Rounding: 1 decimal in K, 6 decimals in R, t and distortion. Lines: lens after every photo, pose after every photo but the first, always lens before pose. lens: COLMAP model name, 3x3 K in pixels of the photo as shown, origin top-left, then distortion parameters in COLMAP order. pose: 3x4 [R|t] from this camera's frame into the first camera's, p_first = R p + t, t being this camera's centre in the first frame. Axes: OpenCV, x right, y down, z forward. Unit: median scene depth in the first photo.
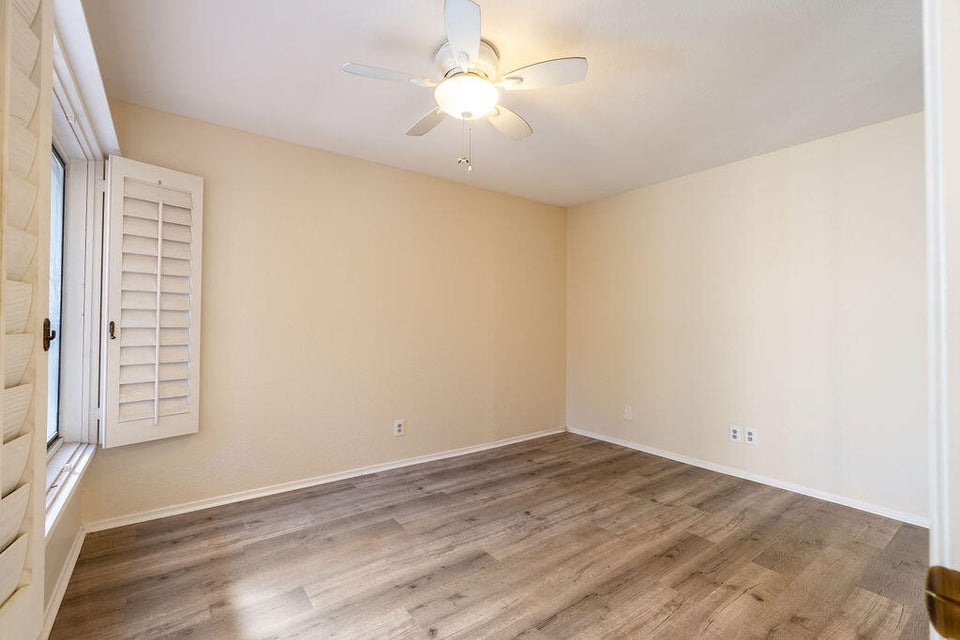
lens RADIAL K [[429.7, 0, 479.9], [0, 429.7, 318.8], [0, 0, 1]] dist [-0.008167, 0.002317]
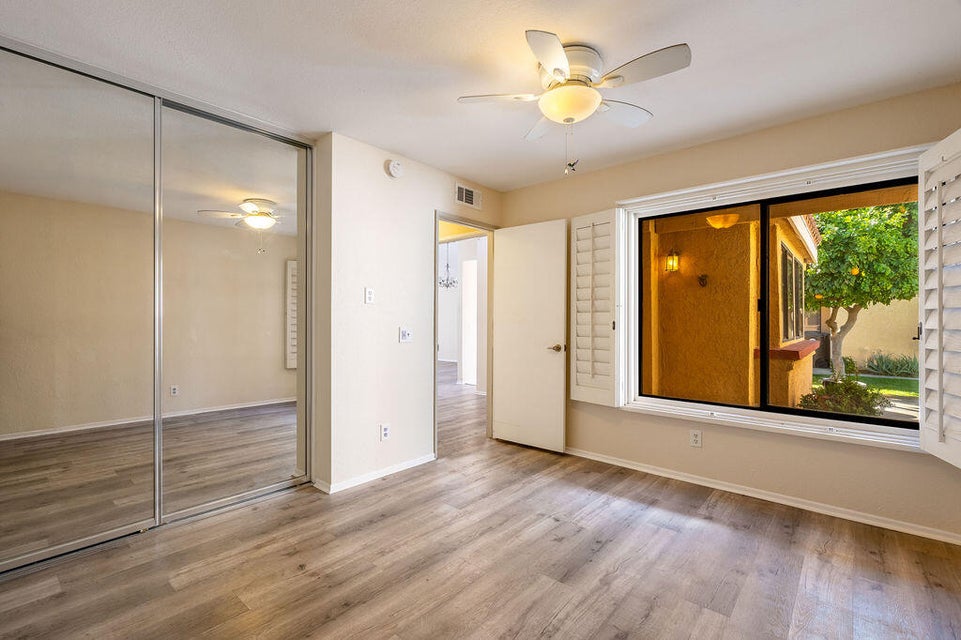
lens RADIAL K [[430.1, 0, 479.3], [0, 430.1, 321.2], [0, 0, 1]] dist [-0.008167, 0.002317]
pose [[-0.977493, -0.010546, -0.210703, 0.393464], [-0.007905, 0.999879, -0.013372, 0.027001], [0.210818, -0.011405, -0.977459, 1.943631]]
